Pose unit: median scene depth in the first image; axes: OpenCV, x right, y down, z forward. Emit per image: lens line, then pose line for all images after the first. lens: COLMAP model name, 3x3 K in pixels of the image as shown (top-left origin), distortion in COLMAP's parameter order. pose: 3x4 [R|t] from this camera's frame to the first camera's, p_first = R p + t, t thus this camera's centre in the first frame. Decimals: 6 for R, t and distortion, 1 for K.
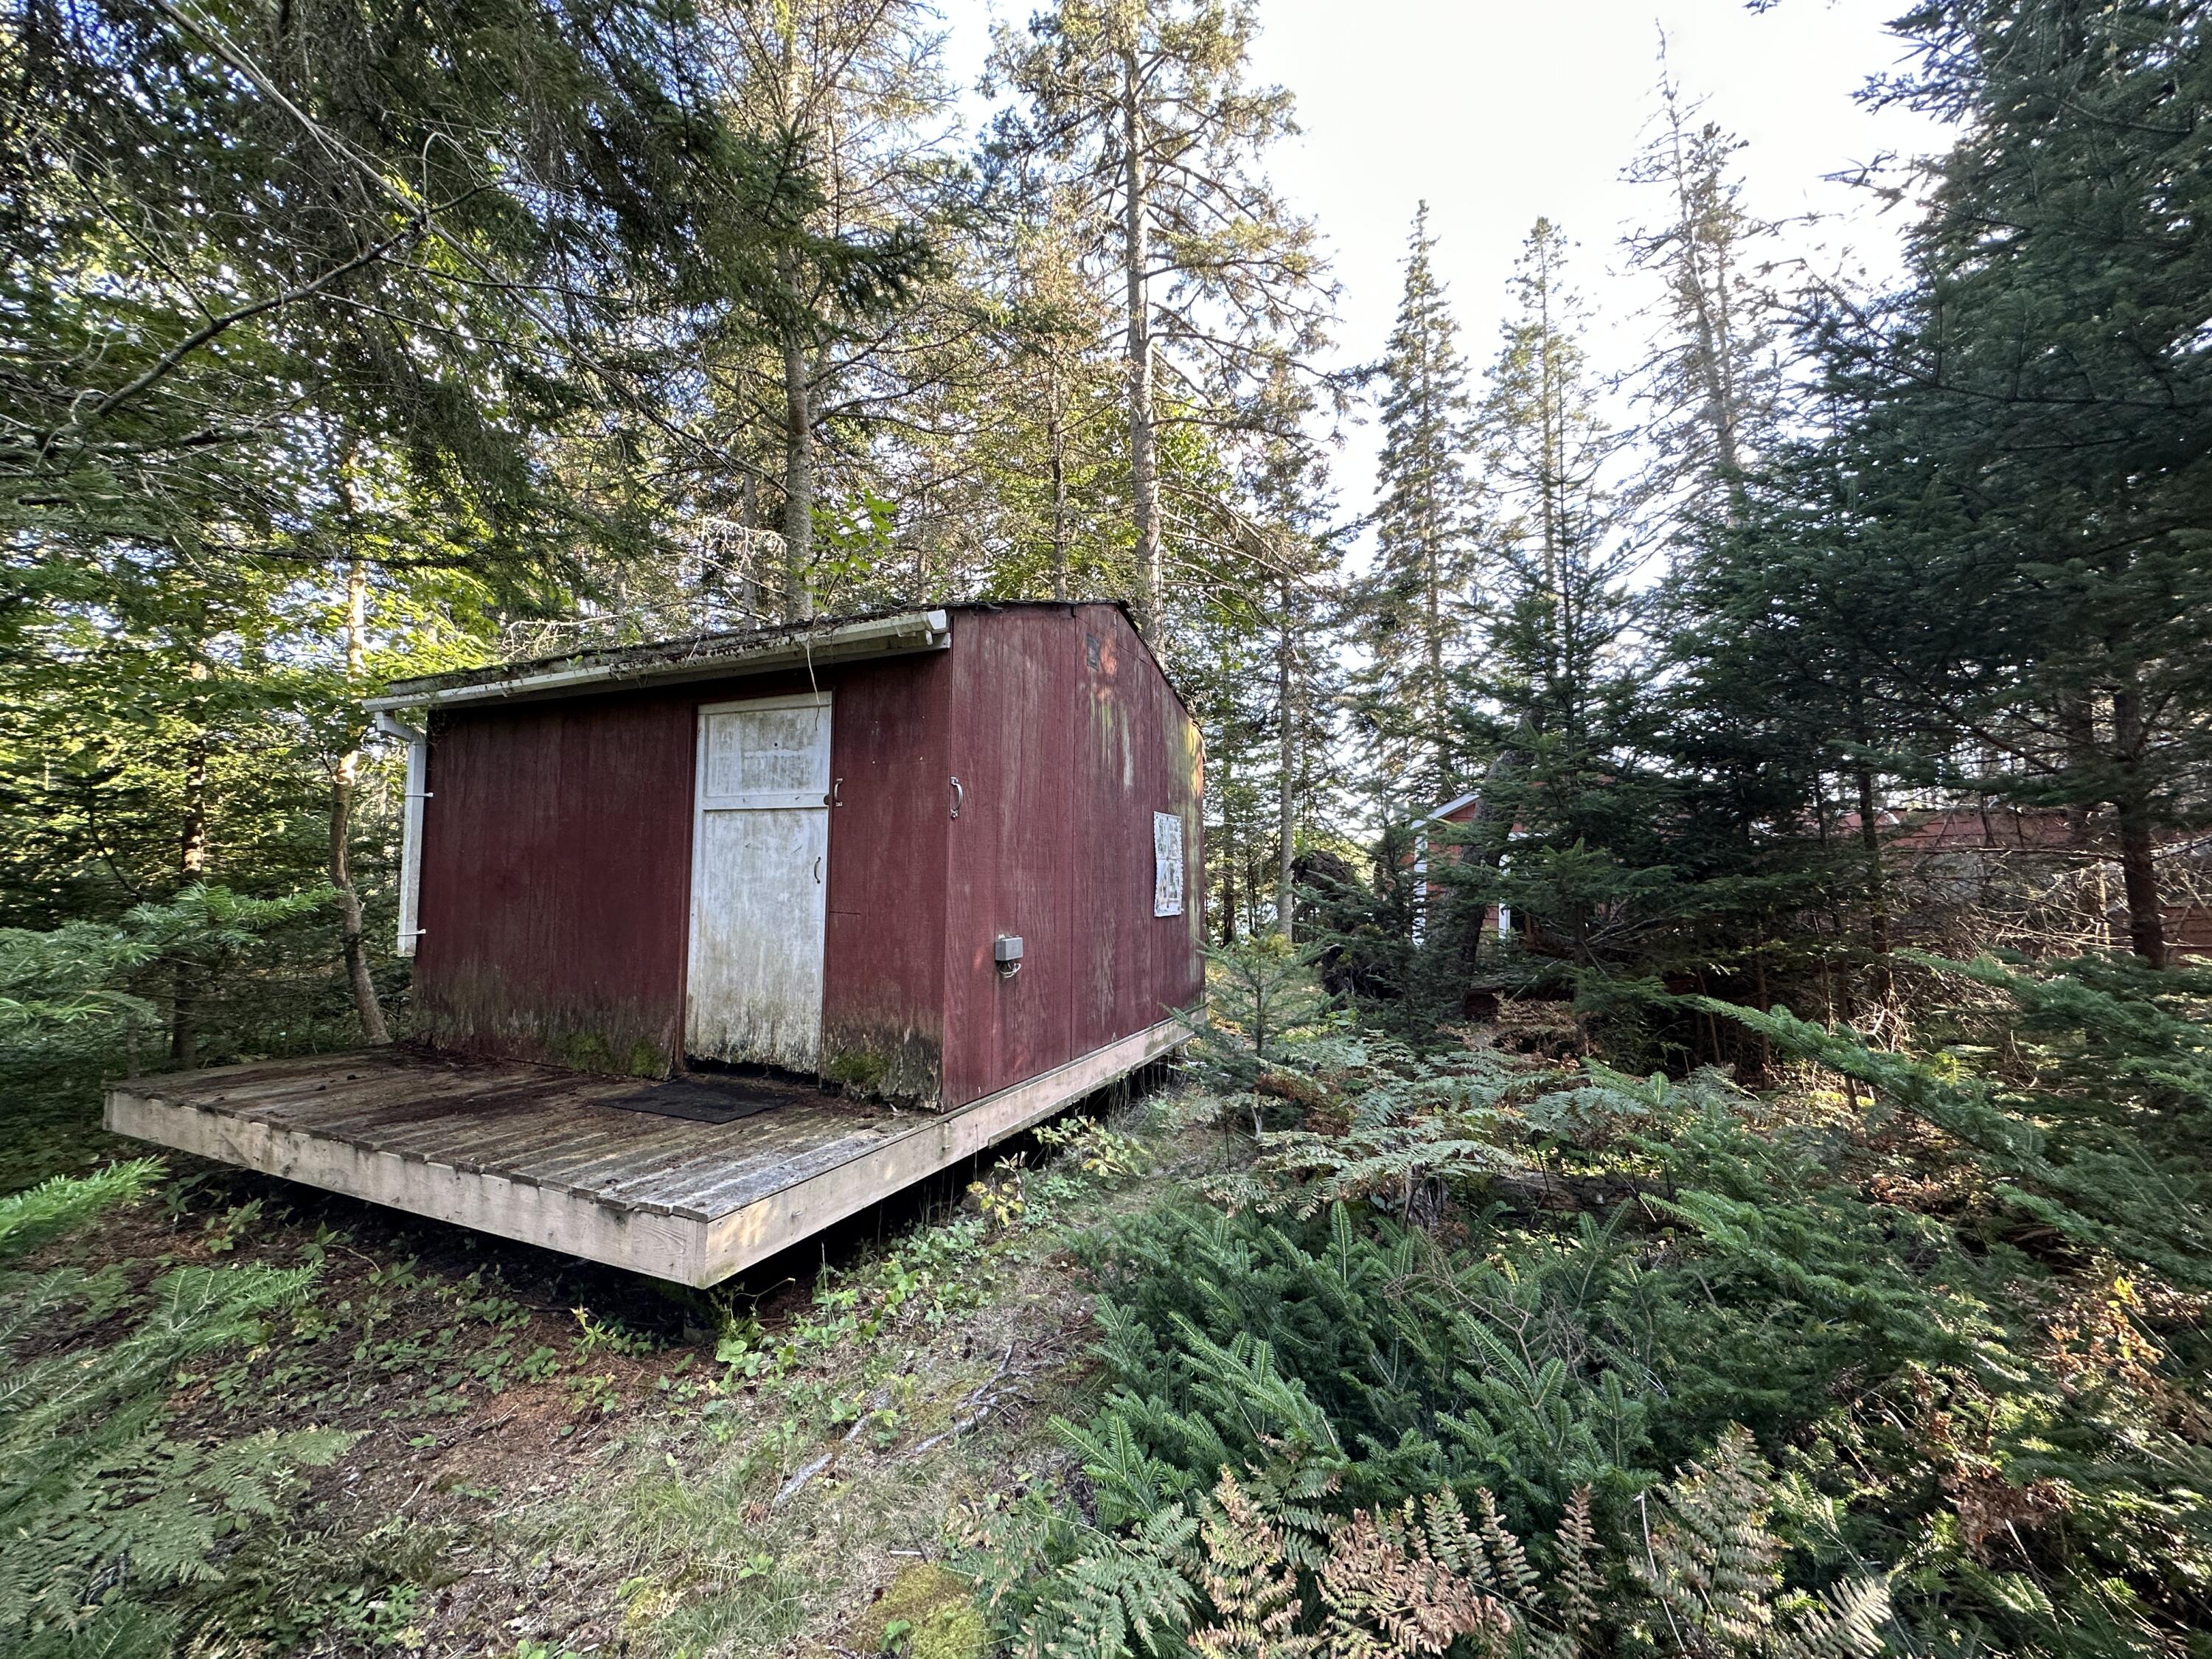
lens RADIAL K [[884.0, 0, 1107.6], [0, 884.0, 838.1], [0, 0, 1]] dist [0.000969, 0.000198]
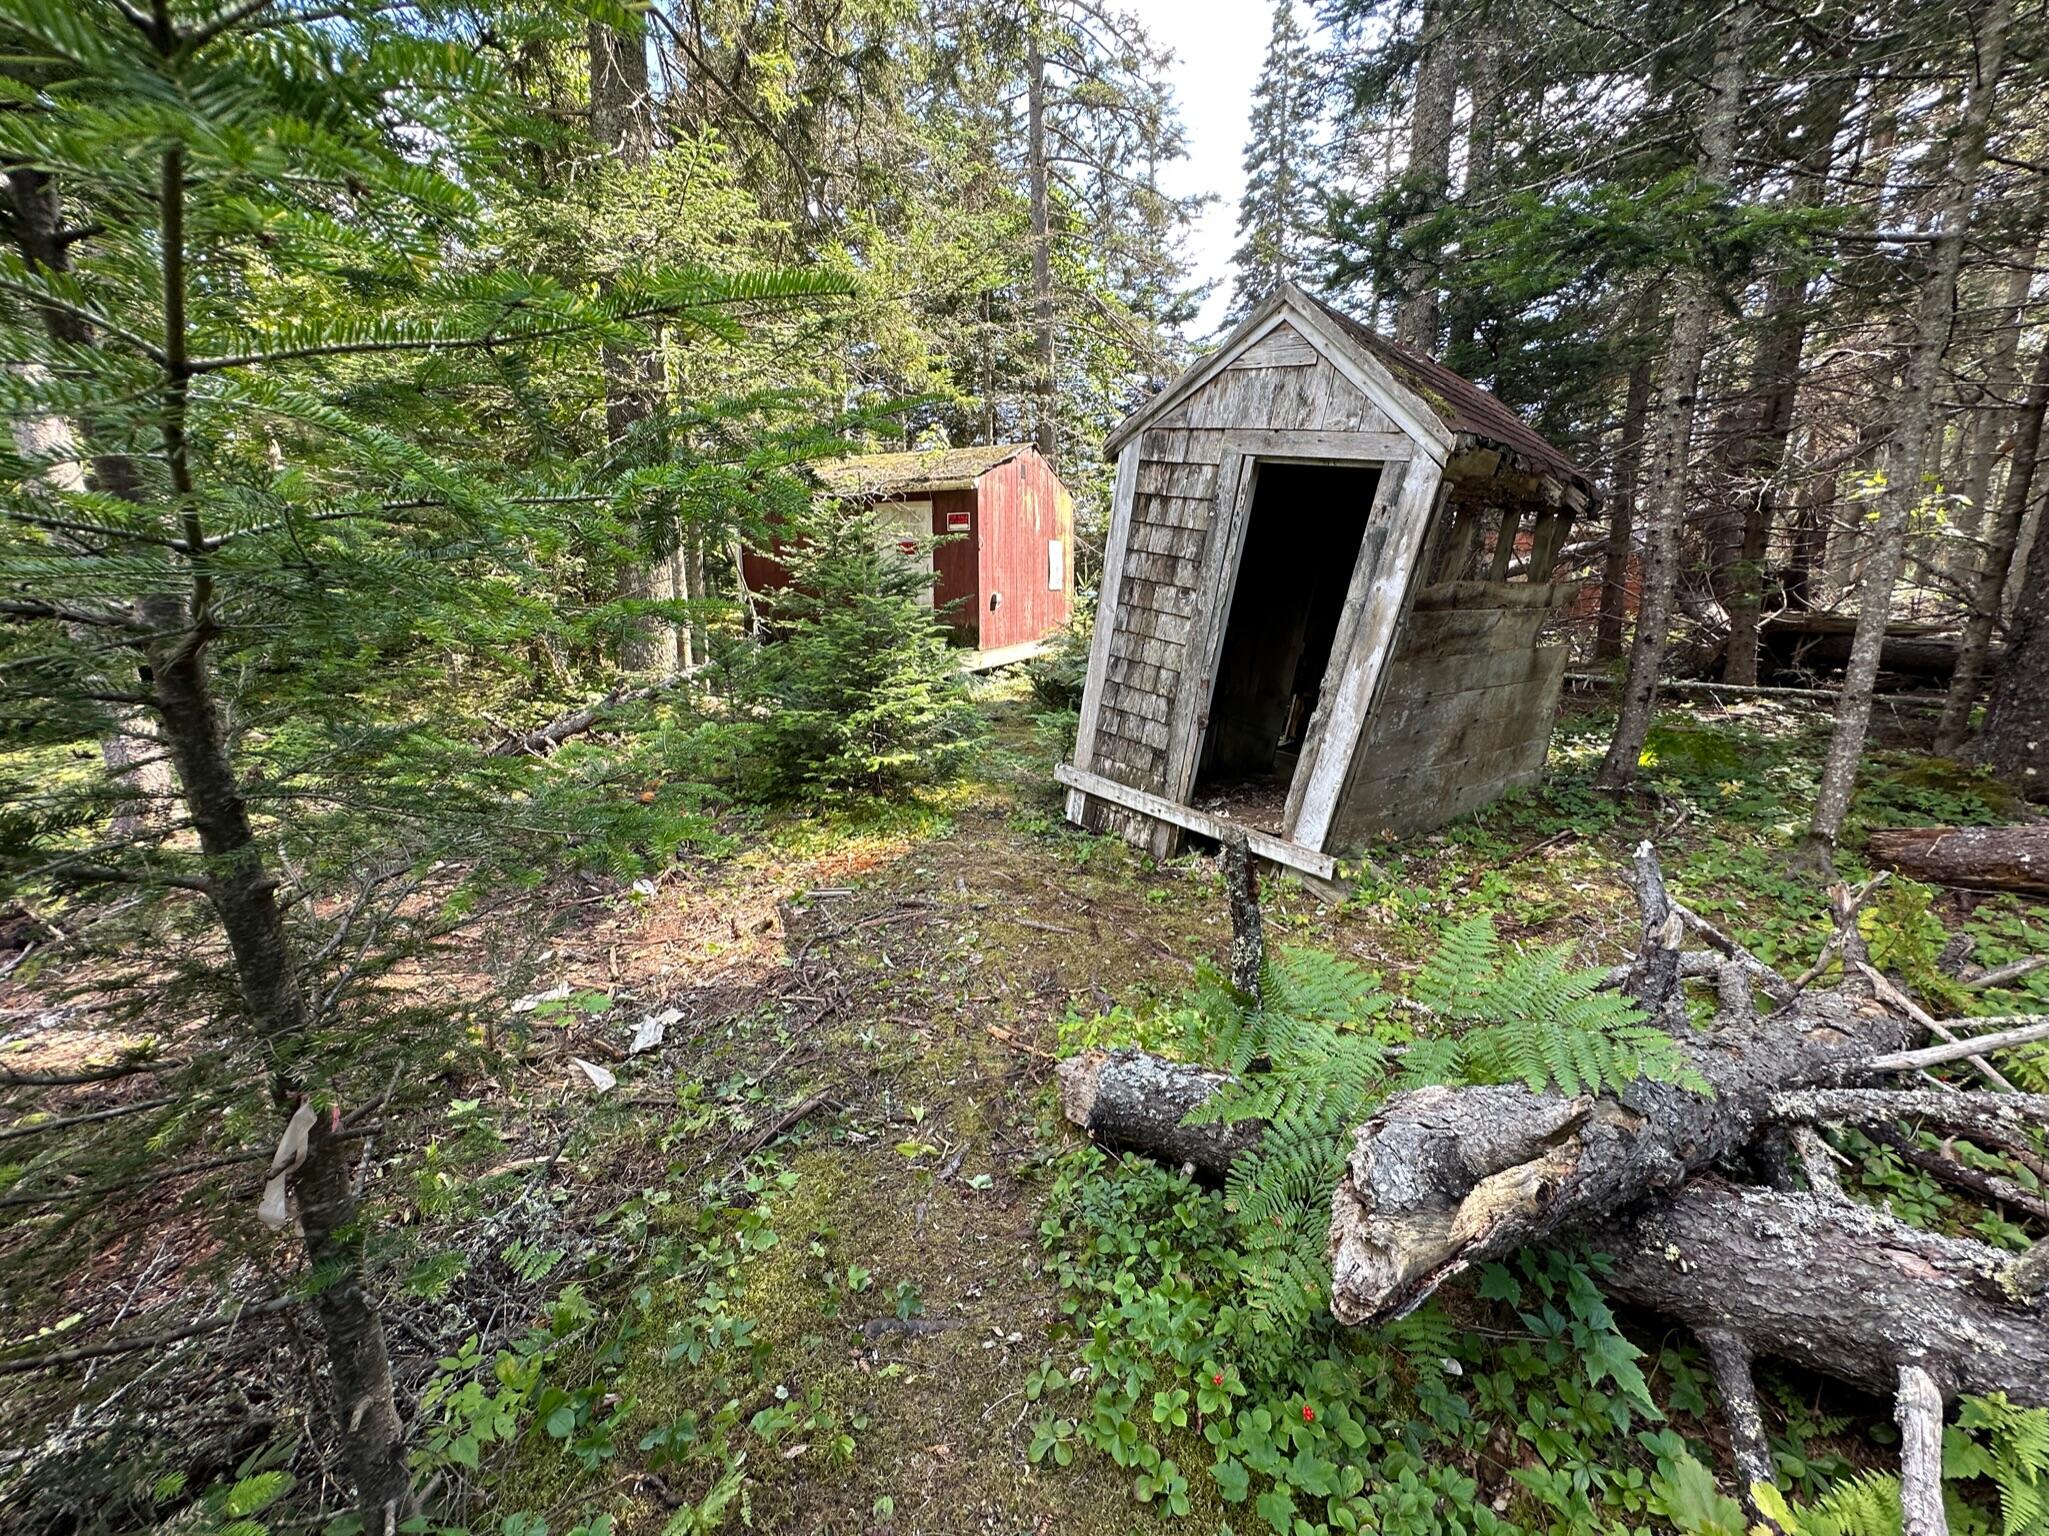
lens RADIAL K [[823.6, 0, 1025.6], [0, 823.6, 766.0], [0, 0, 1]] dist [-0.000129, 0.000001]
pose [[0.999621, -0.015646, 0.022655, -0.084023], [0.008999, 0.963318, 0.268213, -0.057012], [-0.026020, -0.267908, 0.963093, -1.522174]]
